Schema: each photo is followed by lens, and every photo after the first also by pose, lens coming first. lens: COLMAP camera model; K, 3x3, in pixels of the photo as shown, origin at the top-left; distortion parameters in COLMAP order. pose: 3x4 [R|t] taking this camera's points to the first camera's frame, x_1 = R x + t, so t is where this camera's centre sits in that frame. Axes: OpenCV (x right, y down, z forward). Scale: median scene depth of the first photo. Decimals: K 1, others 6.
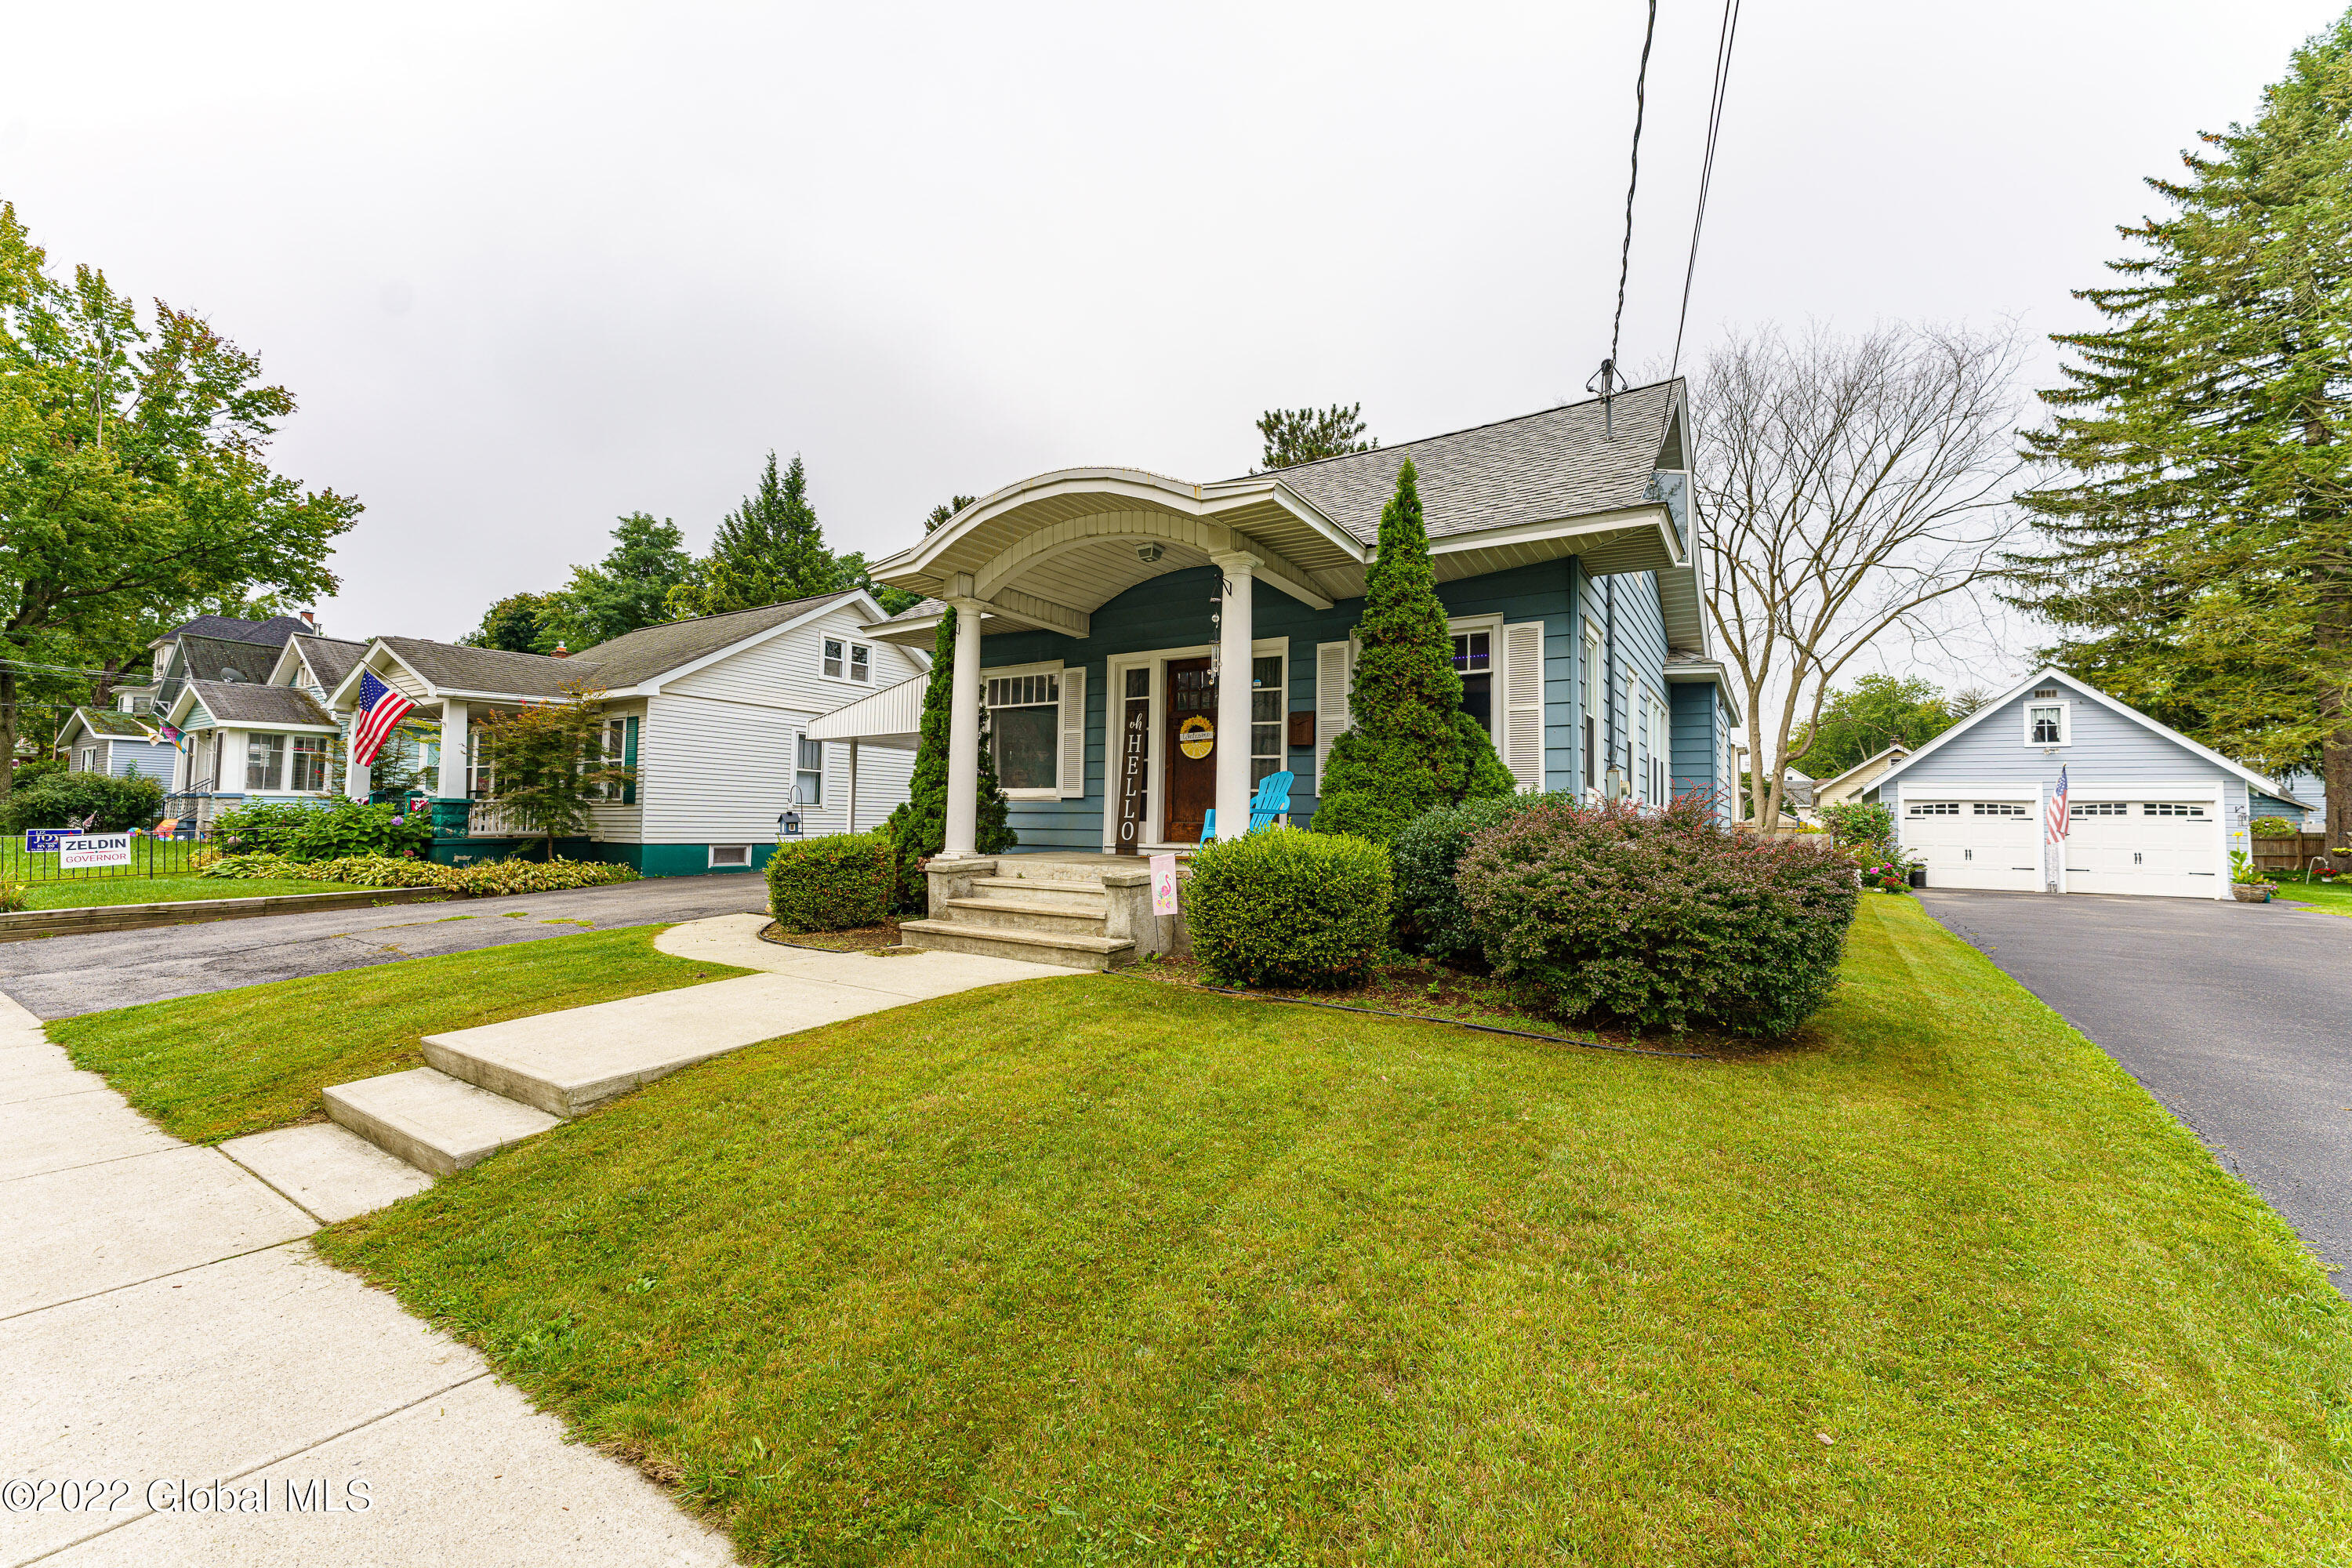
lens RADIAL K [[941.5, 0, 1168.8], [0, 941.5, 779.6], [0, 0, 1]] dist [0.000453, 0.000169]
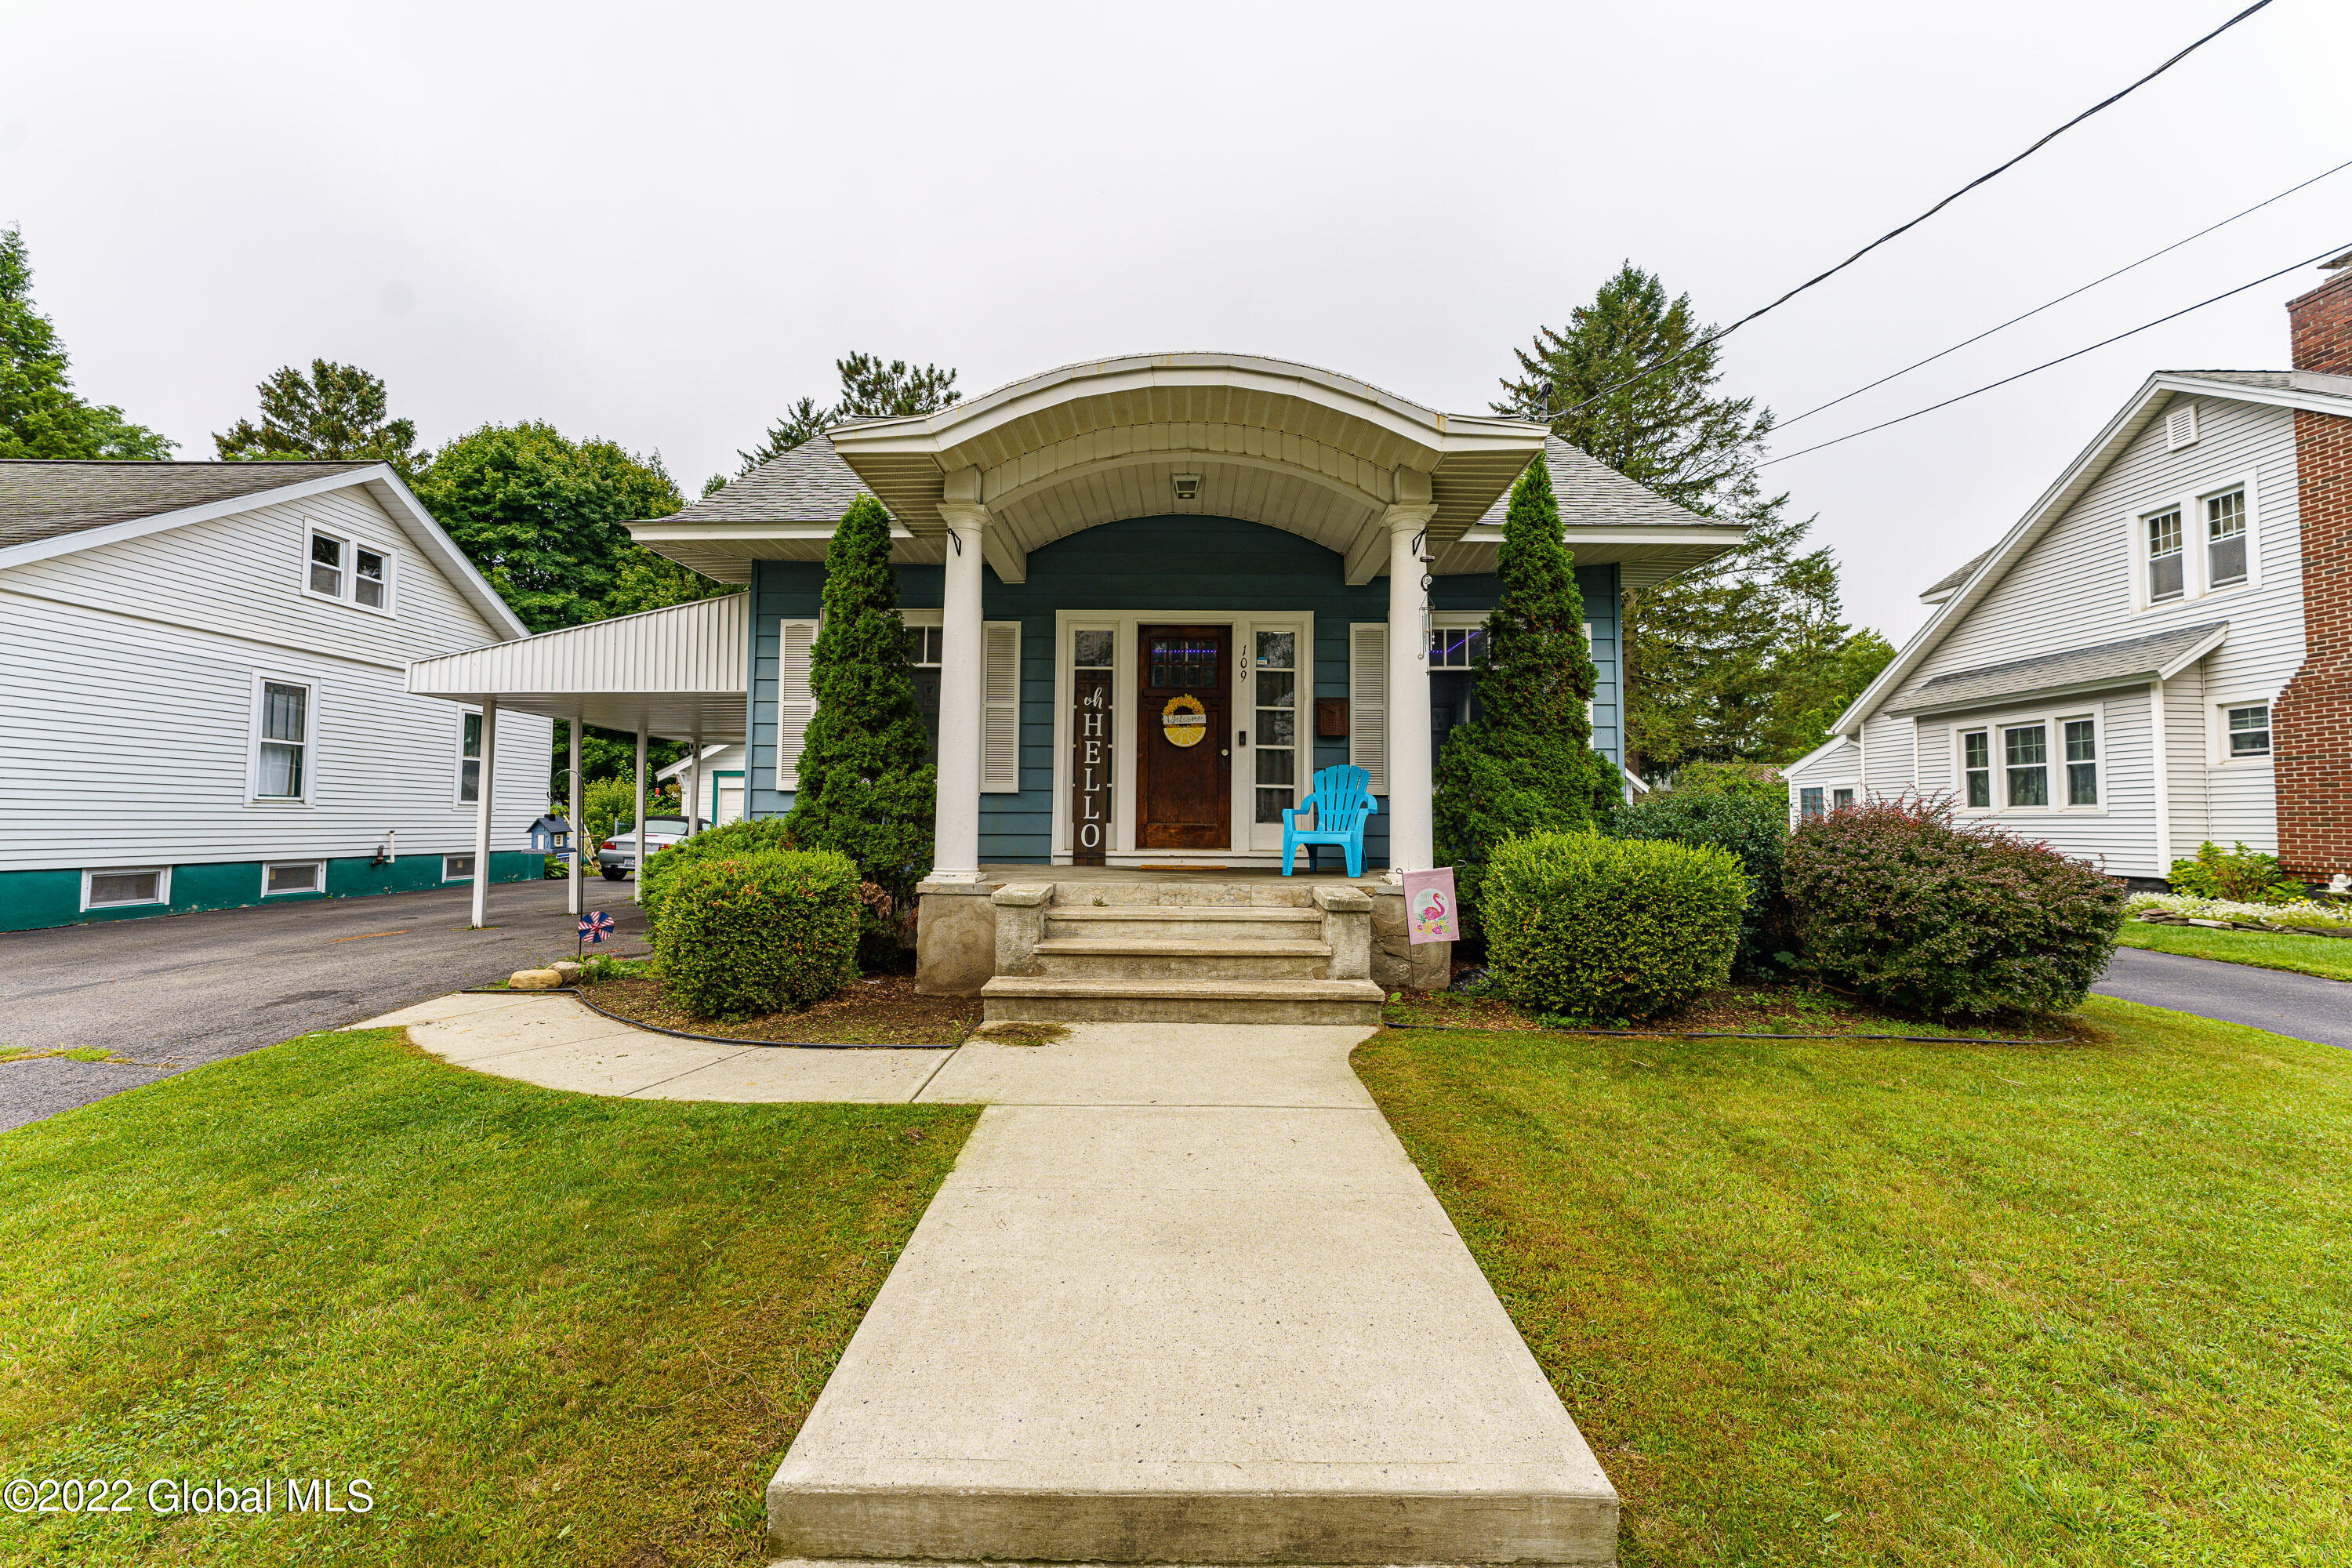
lens RADIAL K [[941.5, 0, 1183.0], [0, 941.5, 777.8], [0, 0, 1]] dist [0.000453, 0.000169]
pose [[0.836905, 0.012630, 0.547202, -0.405748], [-0.017096, 0.999849, 0.003069, 0.002521], [-0.547081, -0.011923, 0.836995, 0.294043]]
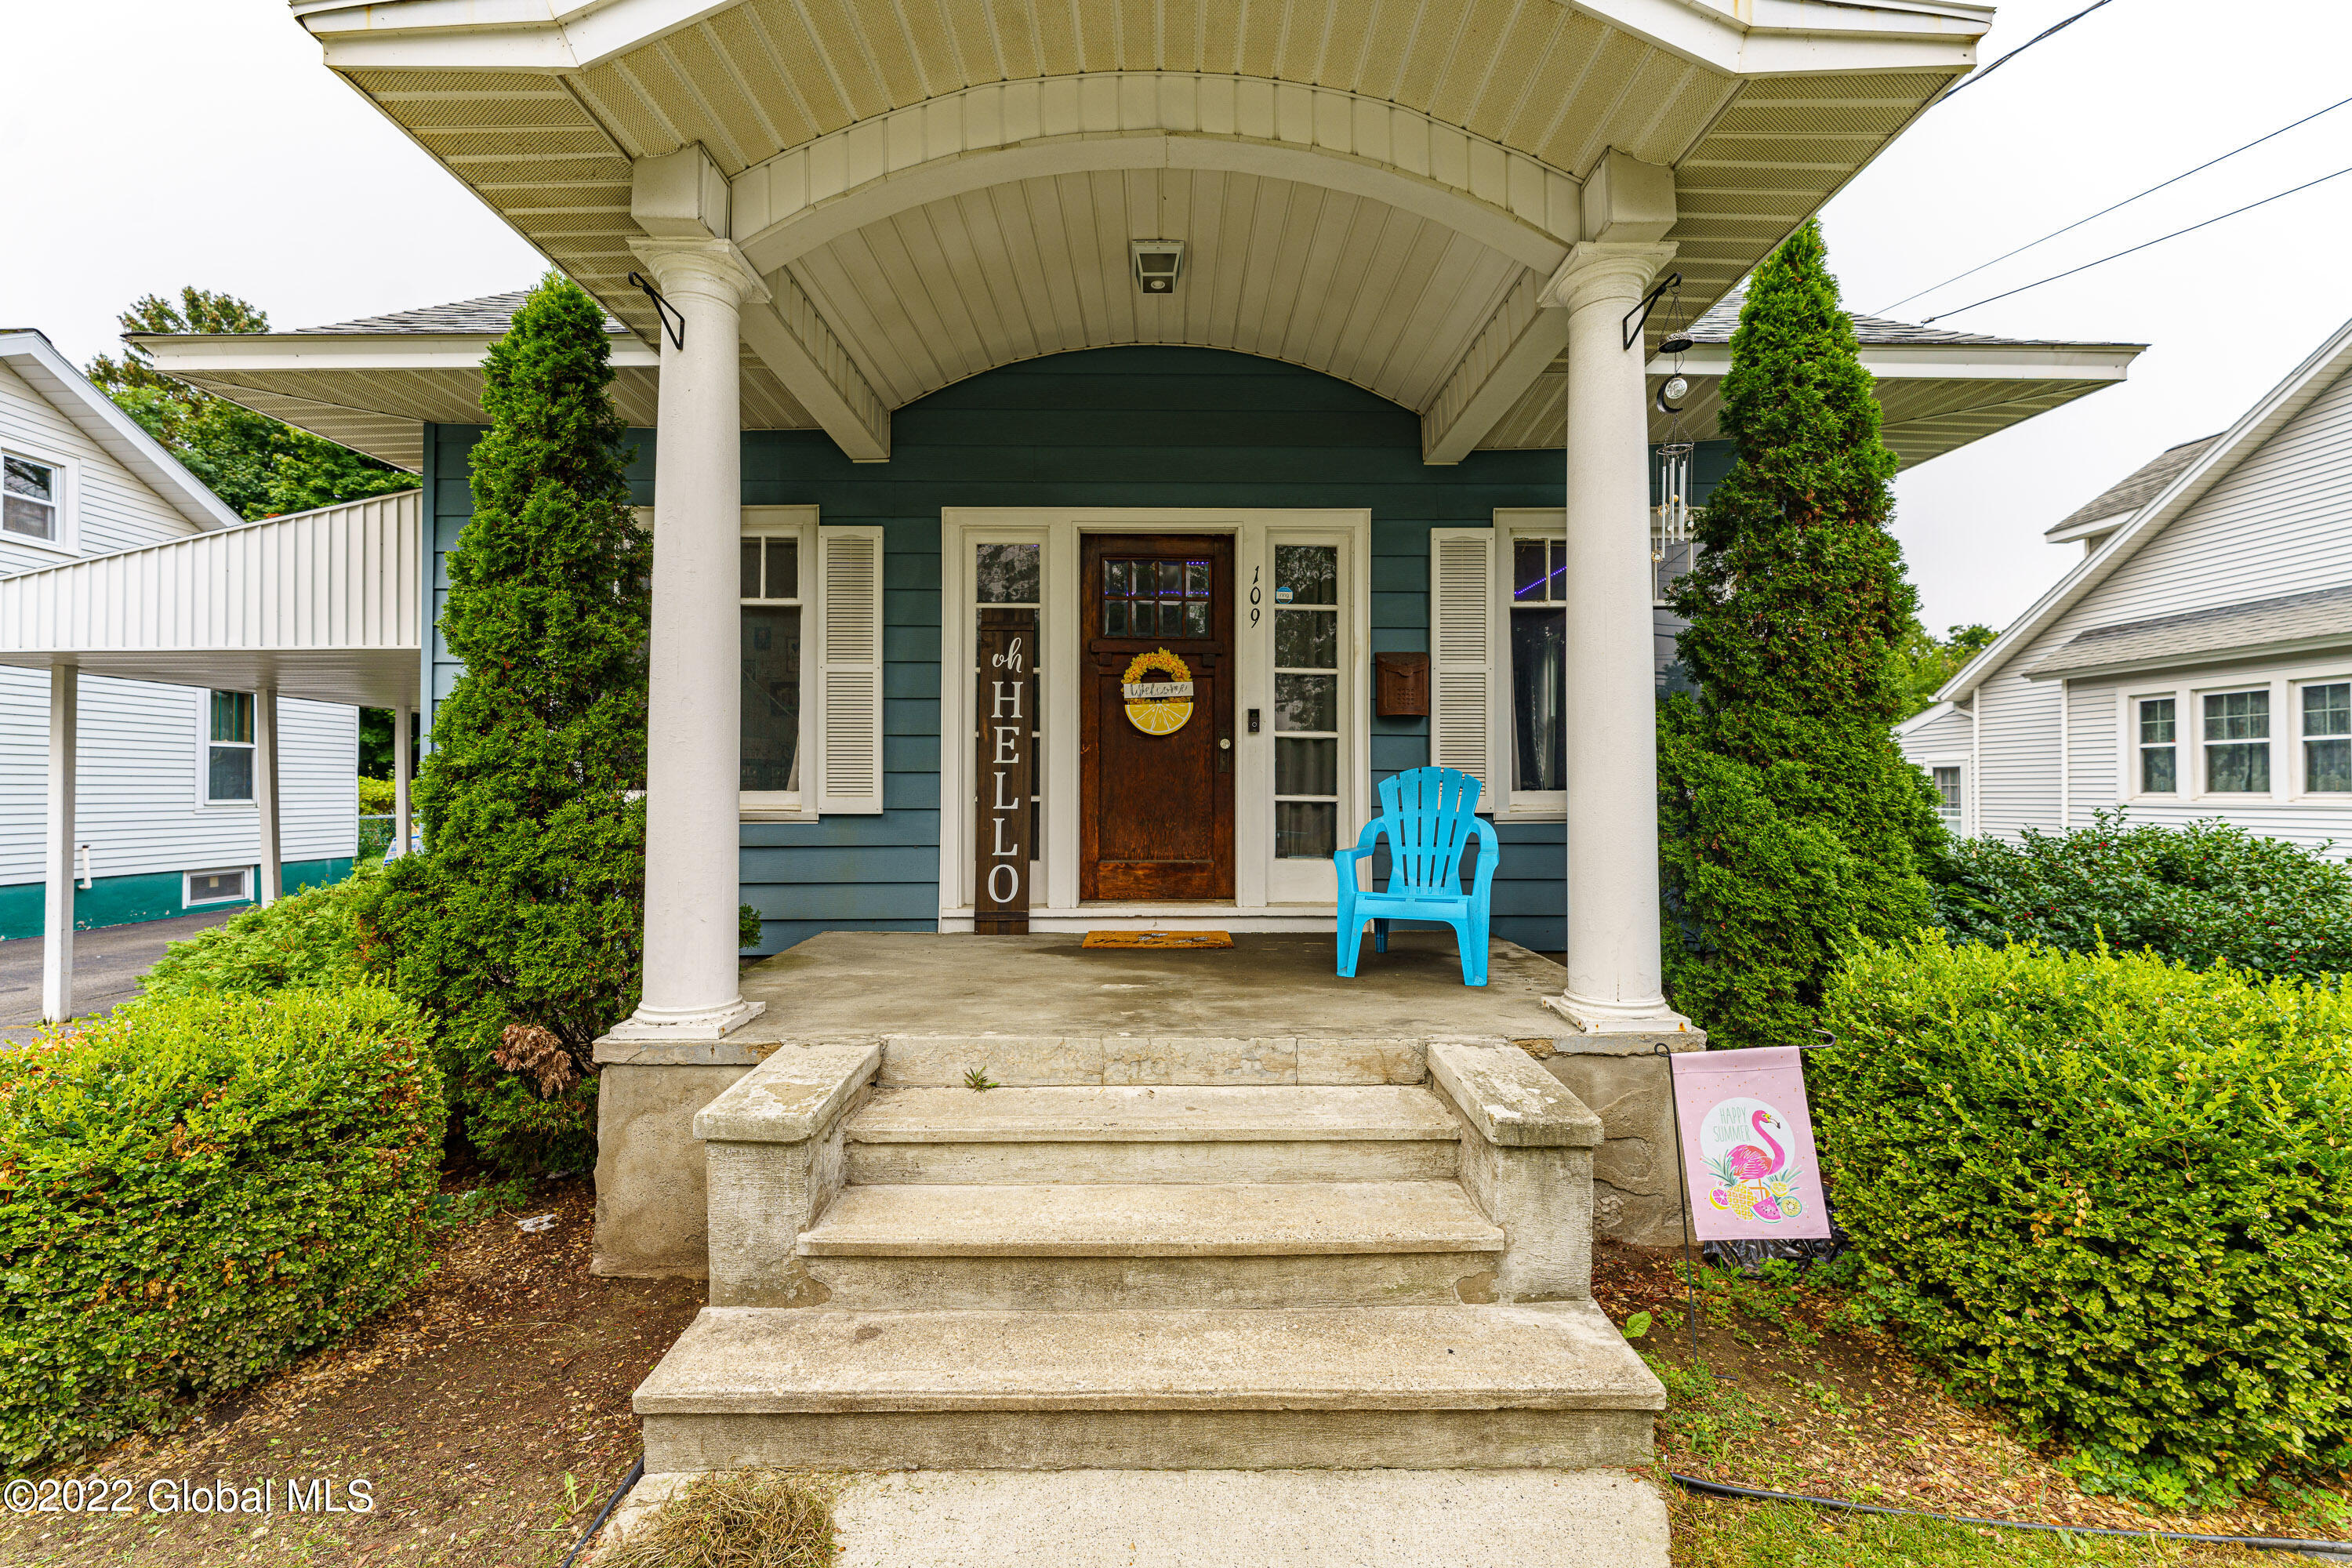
lens RADIAL K [[941.5, 0, 1180.1], [0, 941.5, 780.1], [0, 0, 1]] dist [0.000453, 0.000169]
pose [[0.825643, -0.013972, 0.564020, -0.234726], [-0.010786, 0.999120, 0.040539, -0.017697], [-0.564090, -0.039555, 0.824766, 0.551689]]
